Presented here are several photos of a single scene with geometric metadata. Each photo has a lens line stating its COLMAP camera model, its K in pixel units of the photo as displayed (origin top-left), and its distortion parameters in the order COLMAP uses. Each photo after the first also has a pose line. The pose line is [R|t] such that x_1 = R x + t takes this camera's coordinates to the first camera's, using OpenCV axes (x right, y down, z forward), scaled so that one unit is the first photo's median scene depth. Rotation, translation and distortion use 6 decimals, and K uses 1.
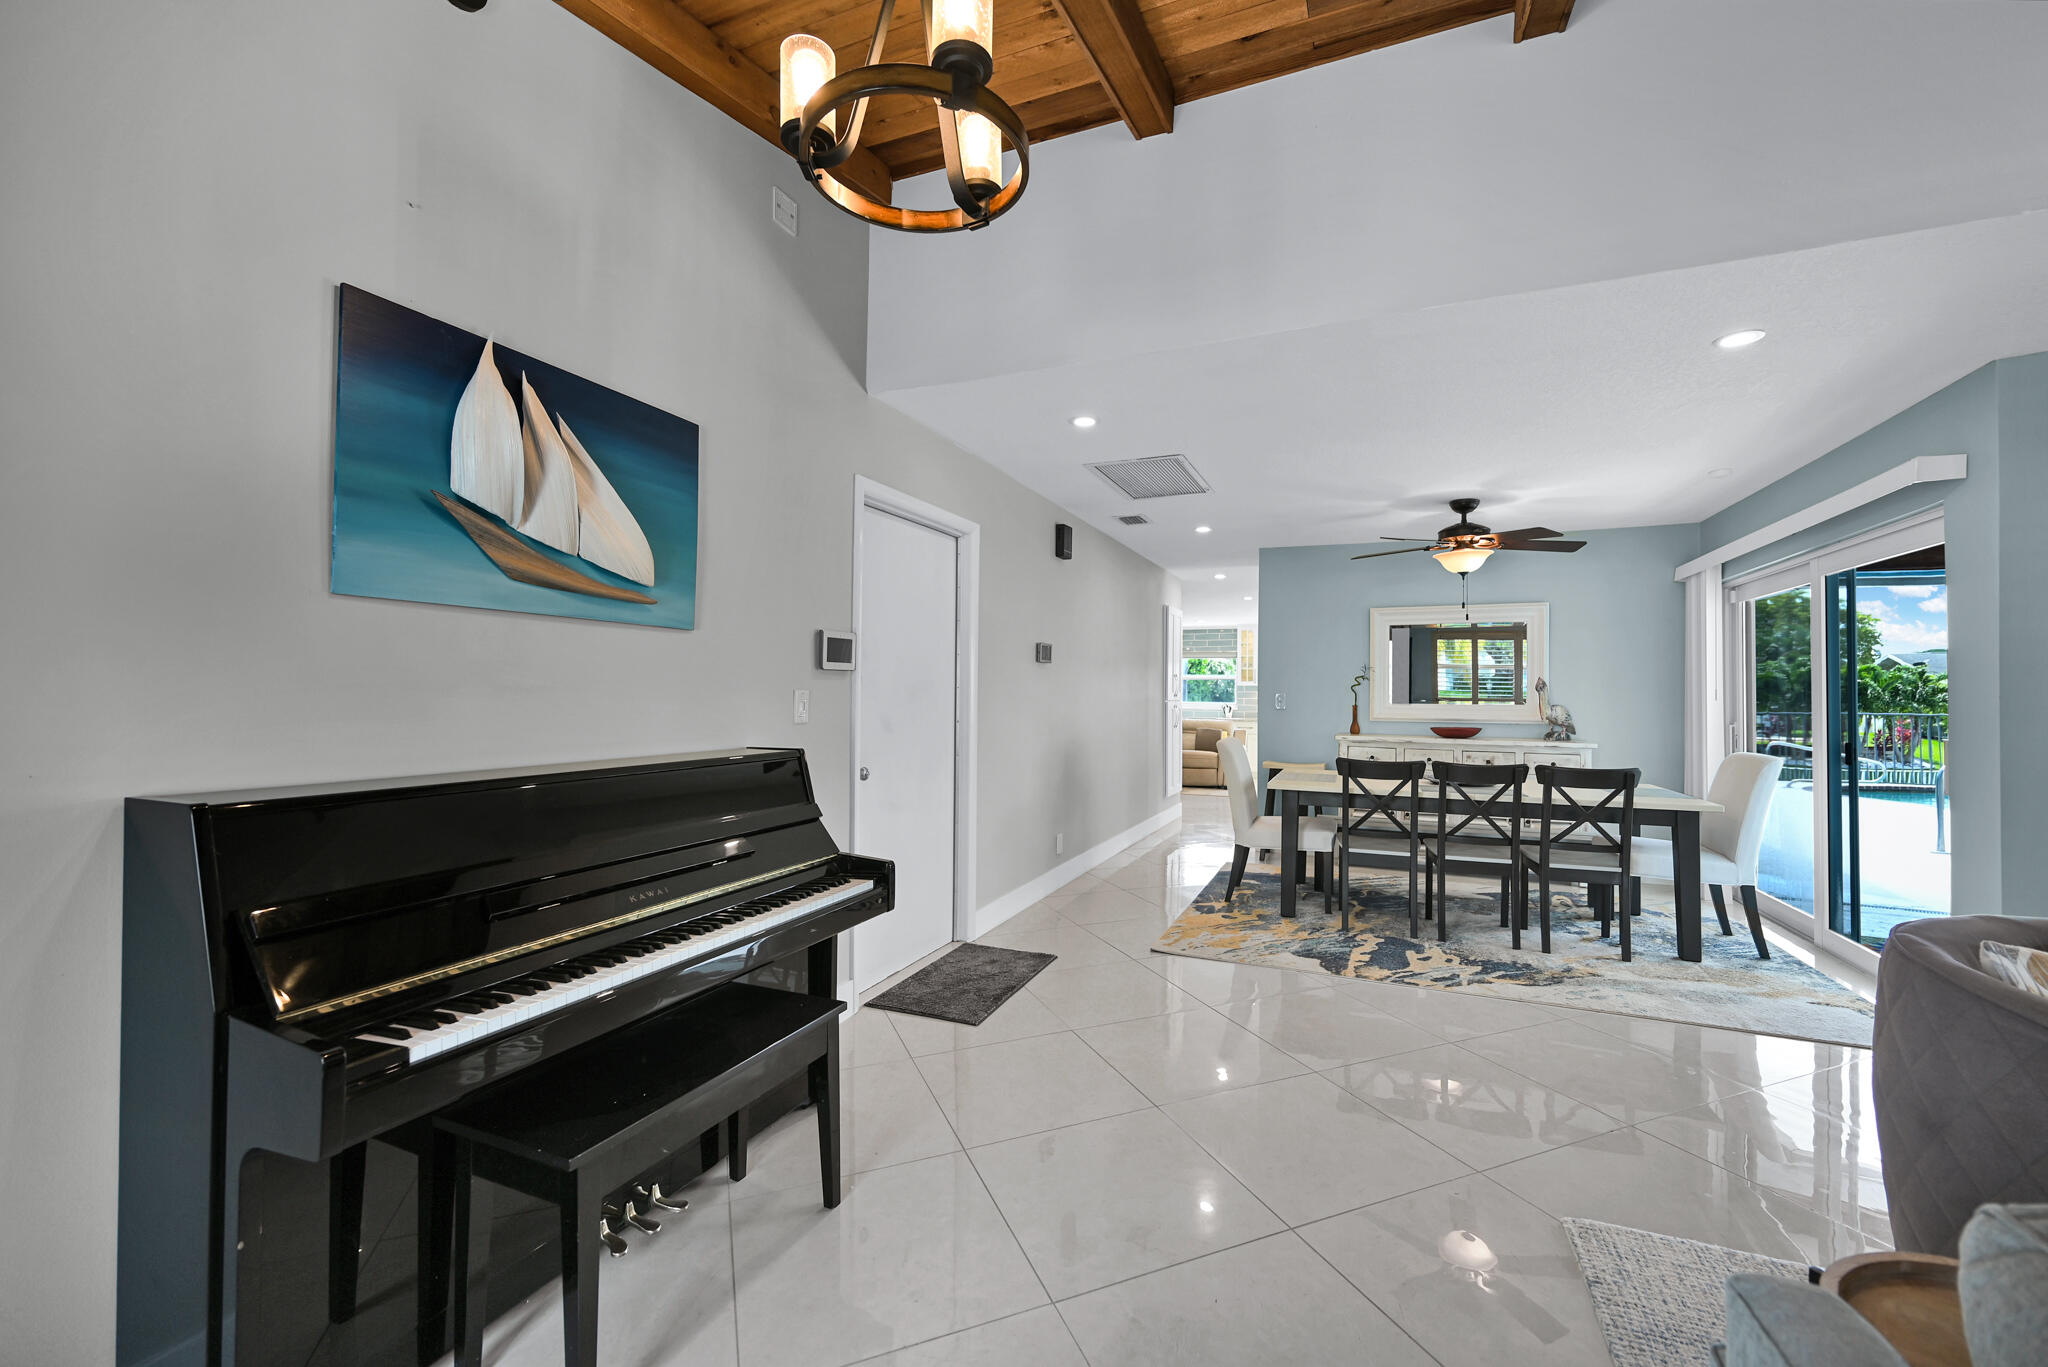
lens RADIAL K [[815.4, 0, 1032.9], [0, 815.4, 684.5], [0, 0, 1]] dist [0.000202, 0.000049]
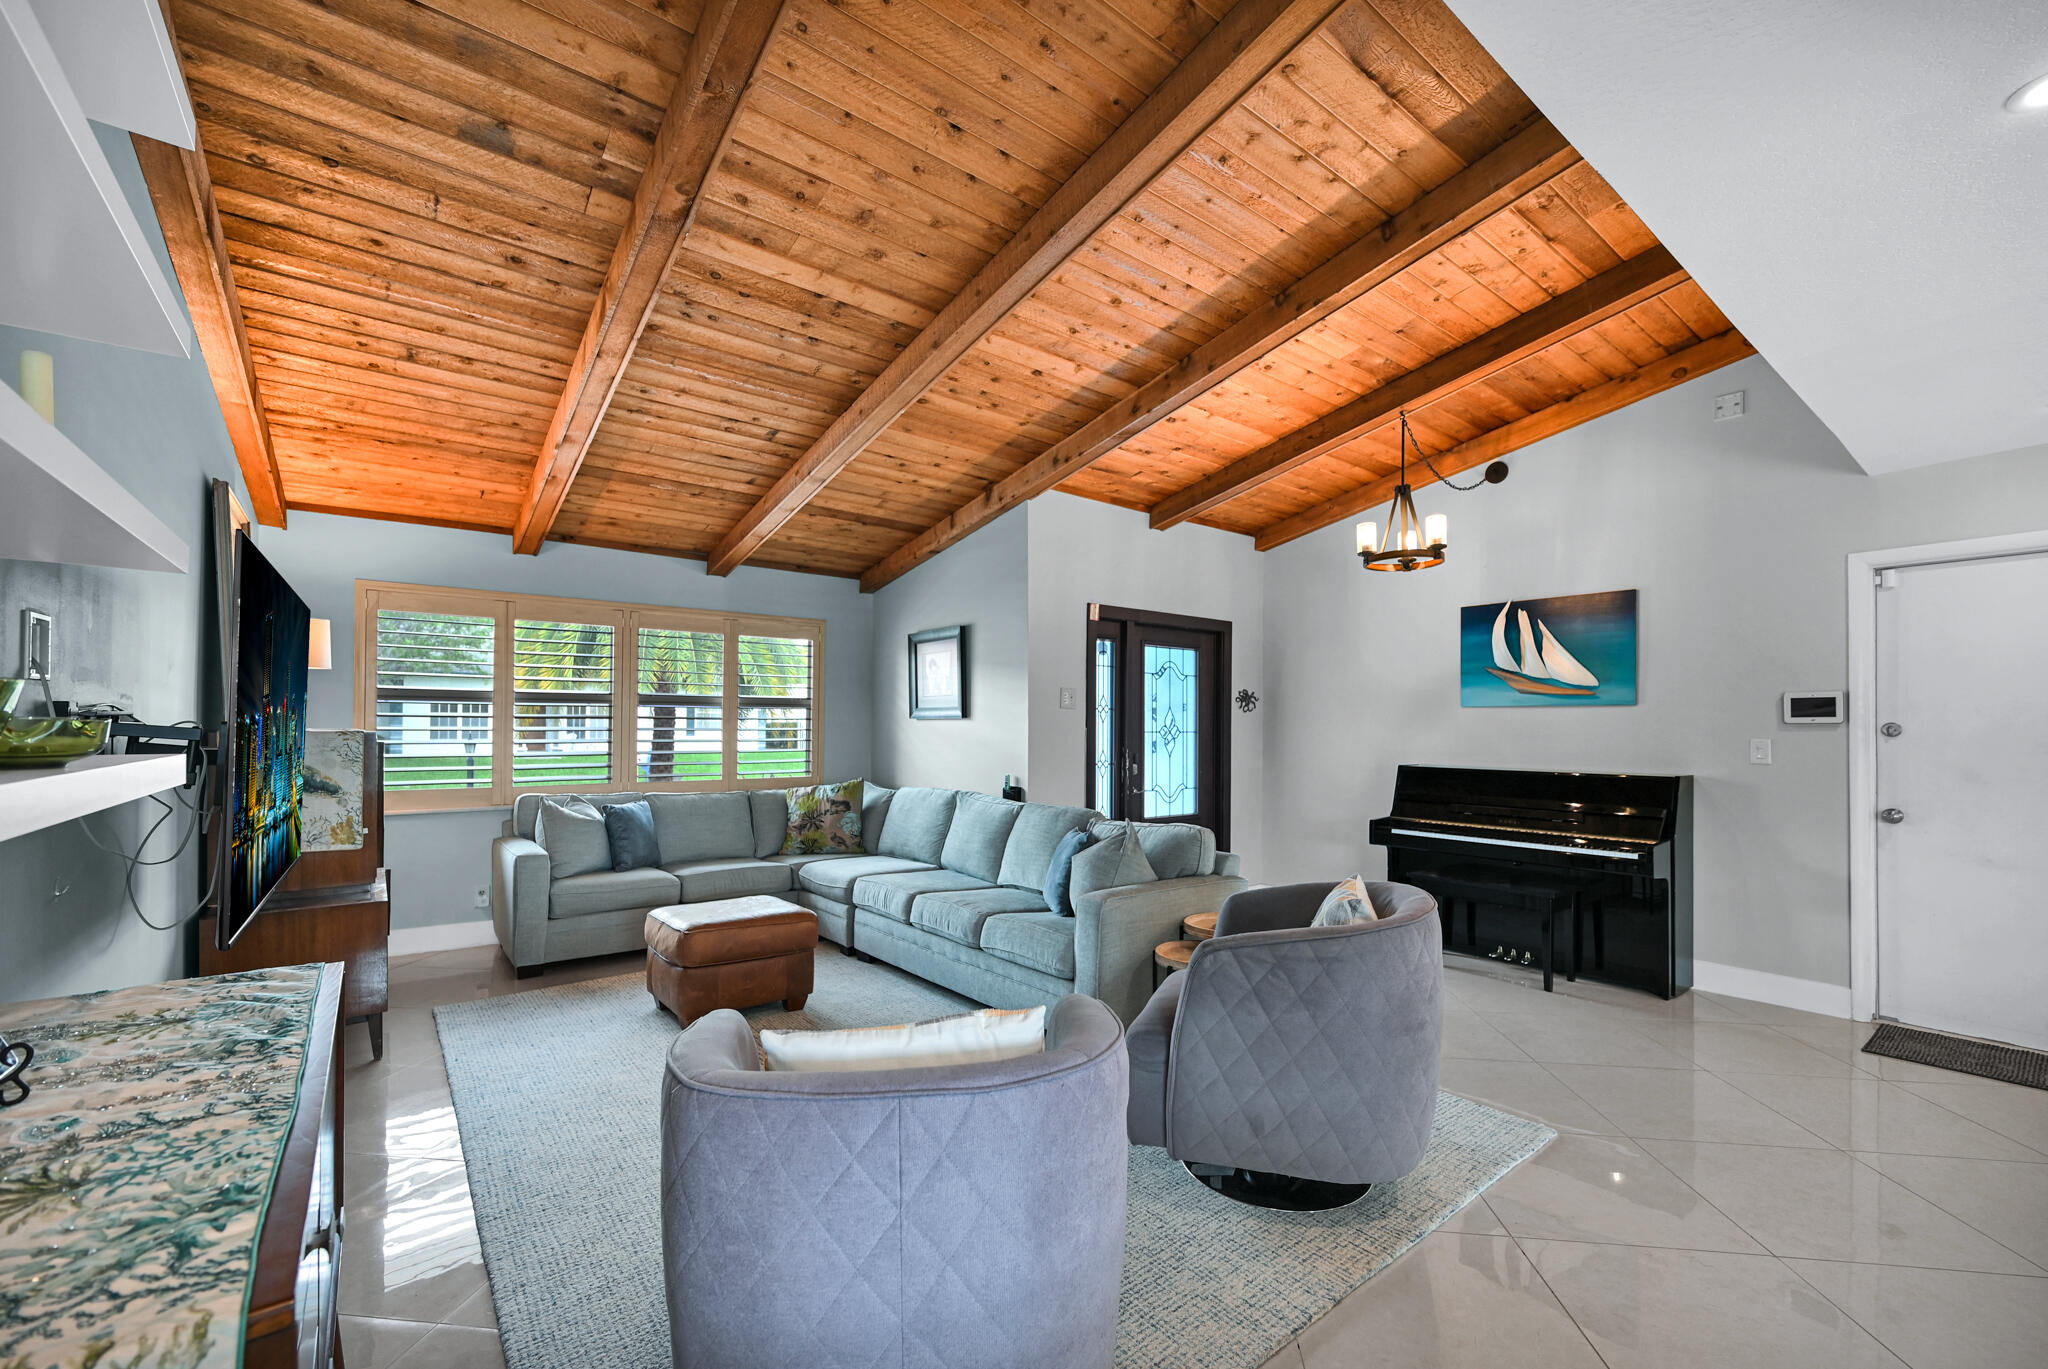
lens RADIAL K [[845.6, 0, 1002.7], [0, 845.6, 716.8], [0, 0, 1]] dist [-0.000388, -0.000020]
pose [[-0.509671, -0.019809, -0.860141, 1.124602], [-0.000317, 0.999739, -0.022836, 0.001082], [0.860369, -0.011366, -0.509544, 0.450596]]
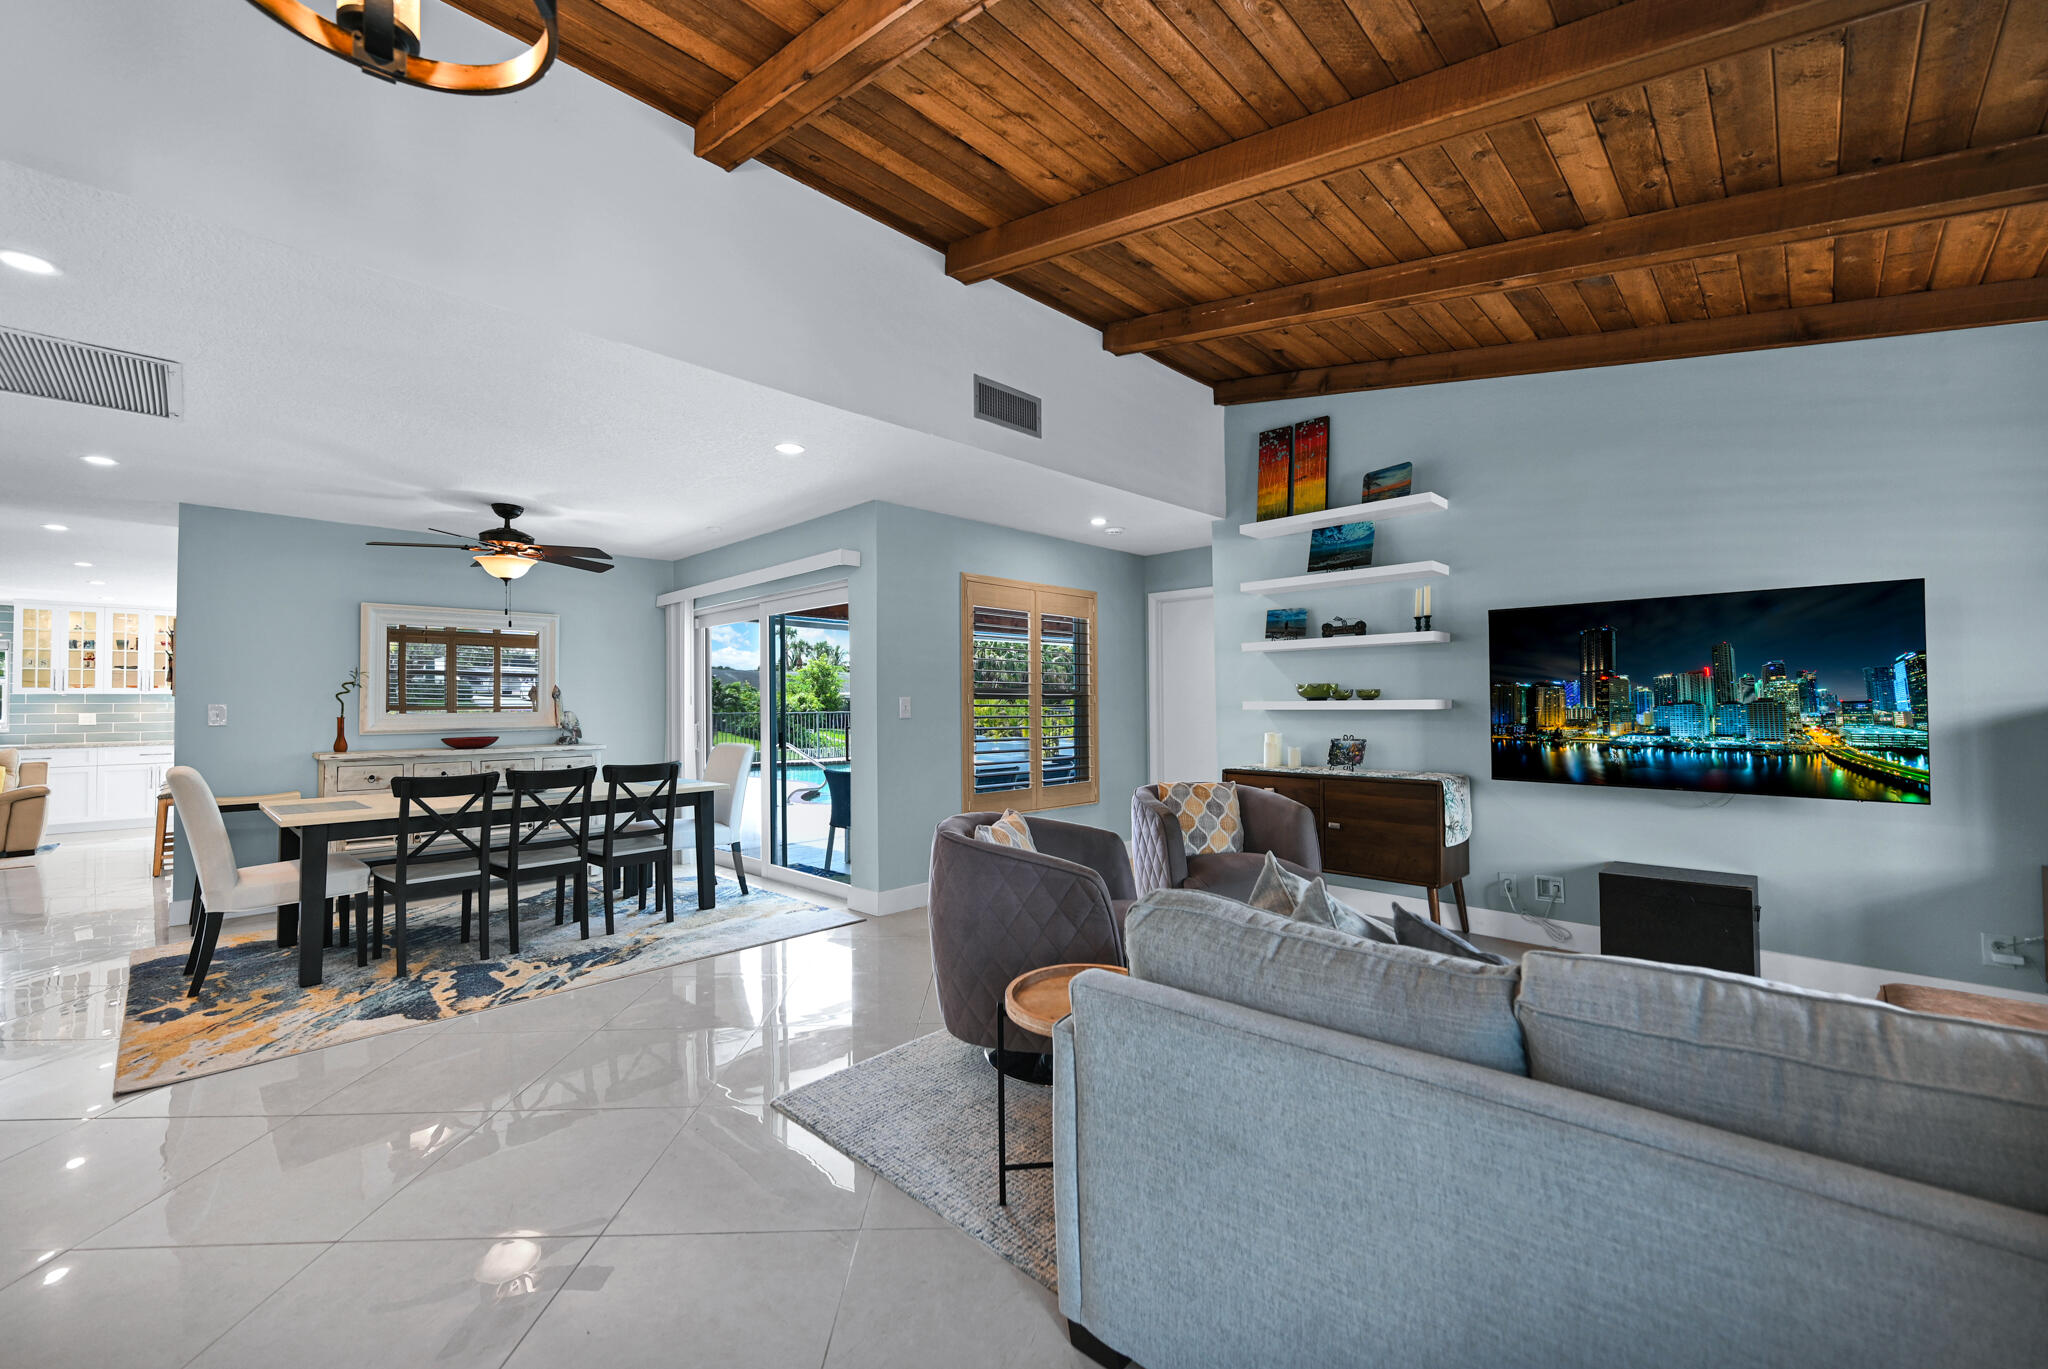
lens RADIAL K [[815.4, 0, 1032.9], [0, 815.4, 685.5], [0, 0, 1]] dist [0.000202, 0.000049]
pose [[0.356970, 0.006183, 0.934095, -0.203215], [0.000420, 0.999977, -0.006779, -0.001223], [-0.934116, 0.002812, 0.356959, 0.067776]]
